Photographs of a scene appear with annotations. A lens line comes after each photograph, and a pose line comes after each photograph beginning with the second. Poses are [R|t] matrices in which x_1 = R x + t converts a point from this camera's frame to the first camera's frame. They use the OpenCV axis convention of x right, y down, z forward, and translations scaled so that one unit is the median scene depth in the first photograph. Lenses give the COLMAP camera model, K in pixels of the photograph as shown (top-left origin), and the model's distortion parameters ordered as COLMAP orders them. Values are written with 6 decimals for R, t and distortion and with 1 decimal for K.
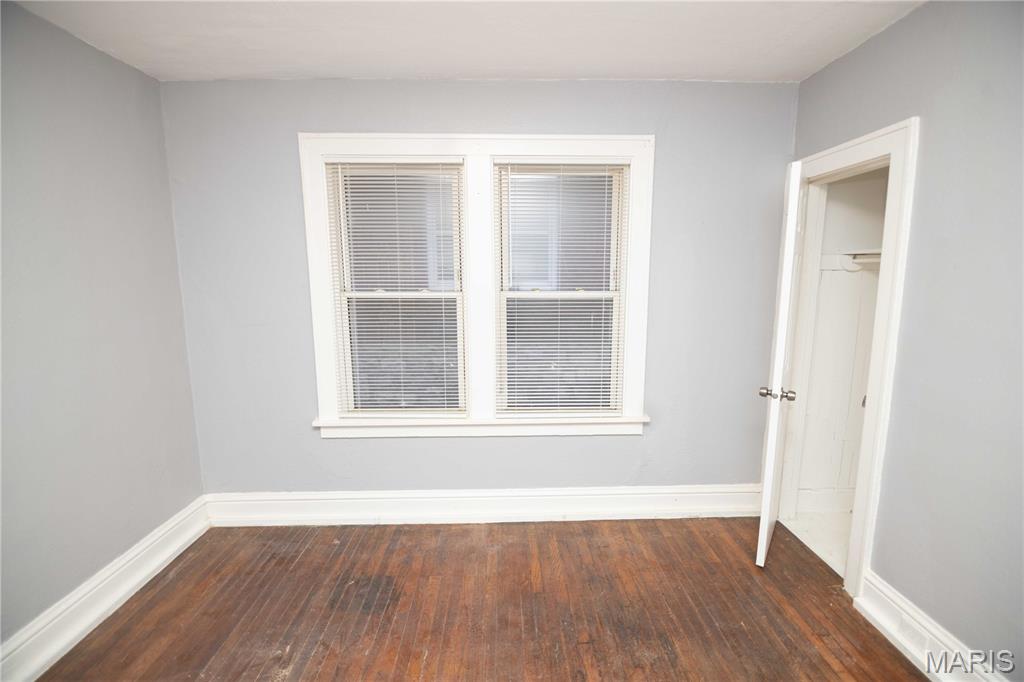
lens RADIAL K [[457.4, 0, 515.2], [0, 457.4, 335.2], [0, 0, 1]] dist [-0.012617, -0.001409]
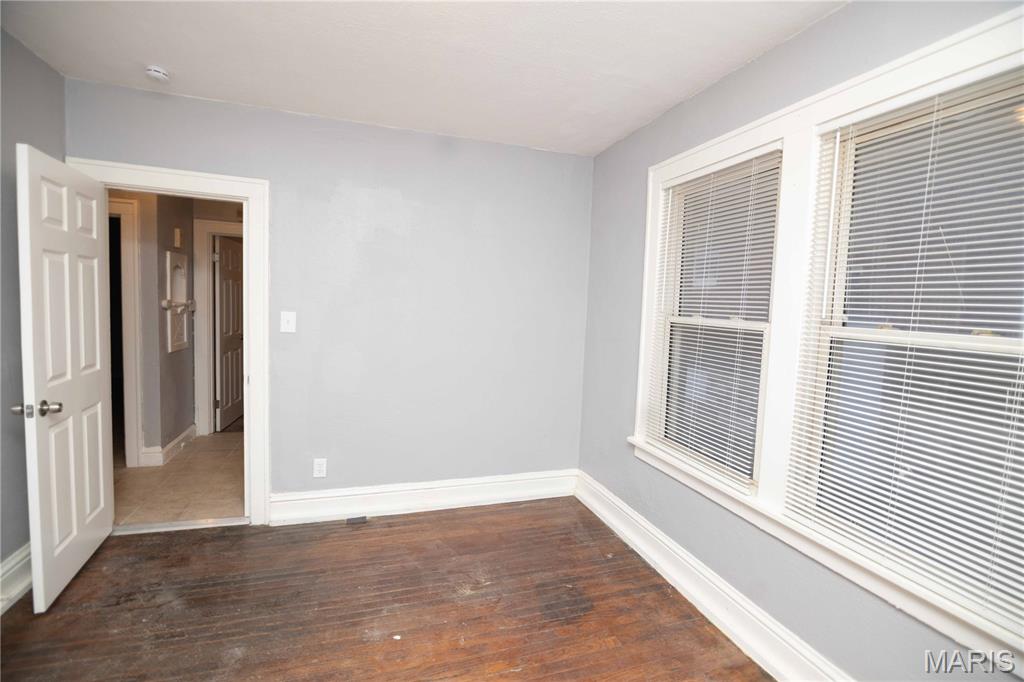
lens RADIAL K [[454.0, 0, 509.9], [0, 454.0, 338.4], [0, 0, 1]] dist [-0.015267, -0.000605]
pose [[0.288152, 0.089608, -0.953383, 0.472427], [-0.172435, 0.984193, 0.040387, -0.029348], [0.941931, 0.152759, 0.299049, 0.416104]]
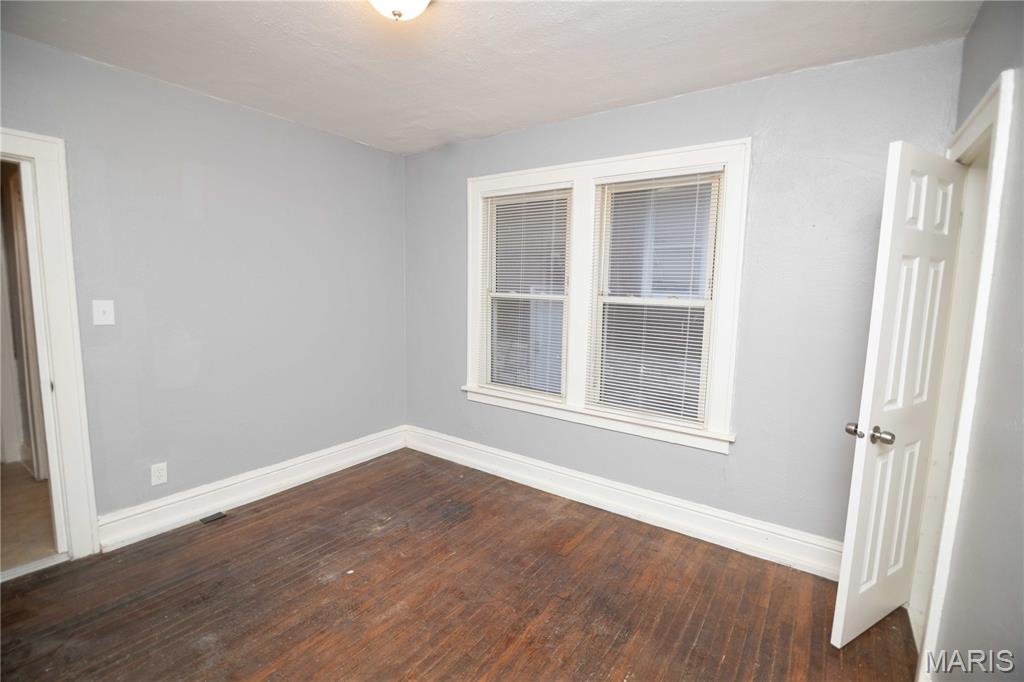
lens RADIAL K [[457.4, 0, 515.2], [0, 457.4, 335.2], [0, 0, 1]] dist [-0.012617, -0.001409]
pose [[0.805985, 0.086245, -0.585620, 0.494848], [-0.108252, 0.994120, -0.002582, 0.026348], [0.581954, 0.065476, 0.810582, -0.027656]]
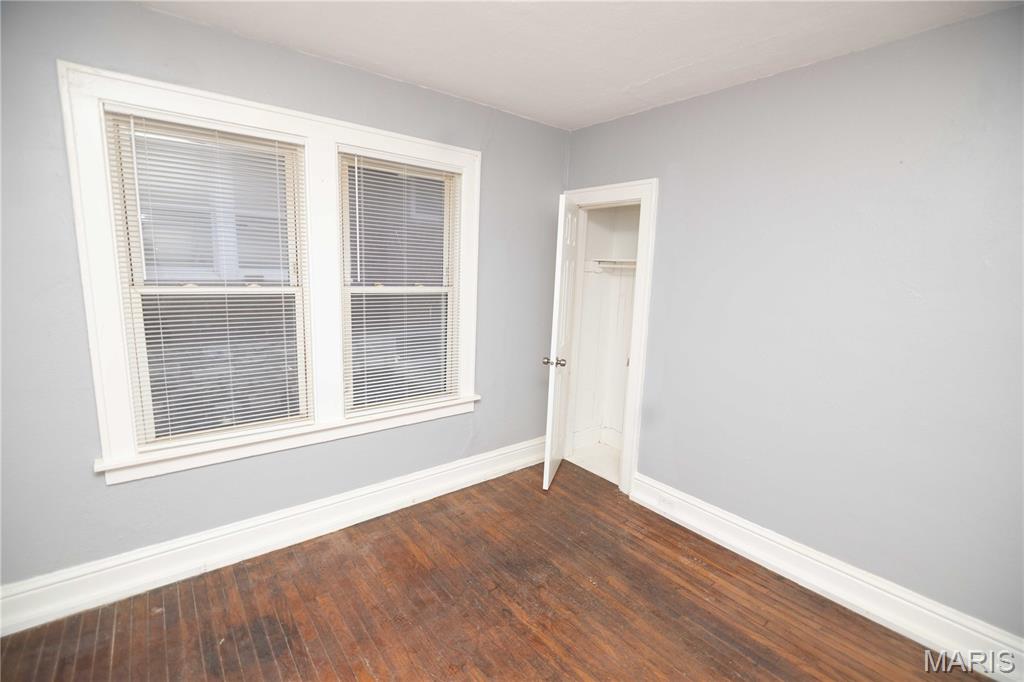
lens RADIAL K [[452.8, 0, 516.9], [0, 452.8, 337.1], [0, 0, 1]] dist [-0.014121, -0.001525]
pose [[0.794831, -0.063043, 0.603547, -0.339968], [0.046252, 0.997989, 0.043332, -0.015208], [-0.605065, -0.006527, 0.796149, 0.029559]]
